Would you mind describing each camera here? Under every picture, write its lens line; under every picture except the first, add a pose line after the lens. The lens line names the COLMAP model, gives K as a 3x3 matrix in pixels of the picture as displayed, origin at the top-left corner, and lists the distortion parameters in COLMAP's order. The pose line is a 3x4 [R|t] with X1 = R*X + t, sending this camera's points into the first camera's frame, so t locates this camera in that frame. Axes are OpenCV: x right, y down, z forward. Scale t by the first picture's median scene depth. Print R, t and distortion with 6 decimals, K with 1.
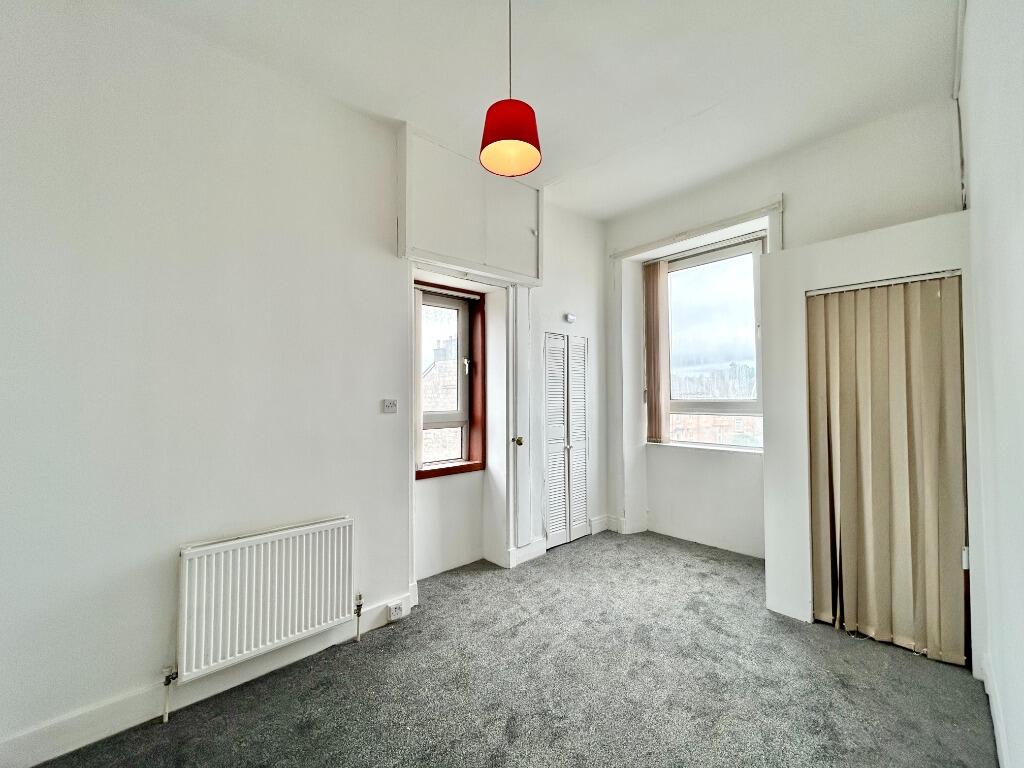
lens RADIAL K [[422.4, 0, 512.0], [0, 422.4, 384.0], [0, 0, 1]] dist [-0.002250, -0.000298]
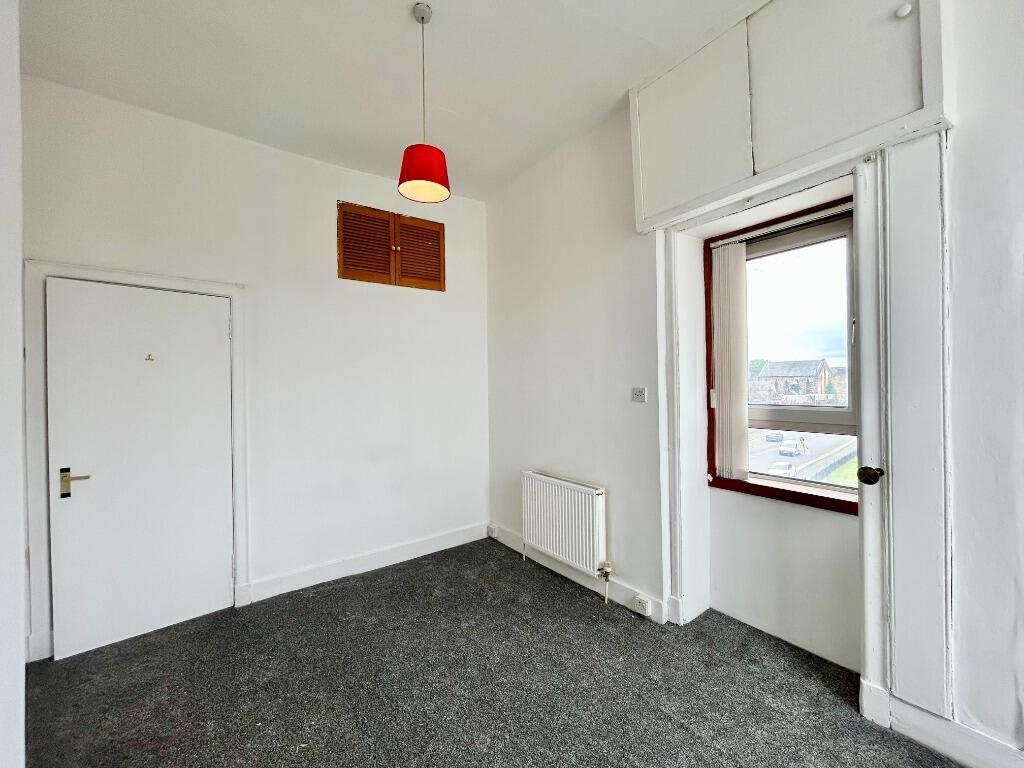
lens RADIAL K [[422.4, 0, 512.0], [0, 422.4, 384.0], [0, 0, 1]] dist [-0.002250, -0.000298]
pose [[-0.126824, 0.005749, -0.991909, 0.613815], [0.038014, 0.999277, 0.000931, 0.014428], [0.991196, -0.037589, -0.126951, 0.722237]]
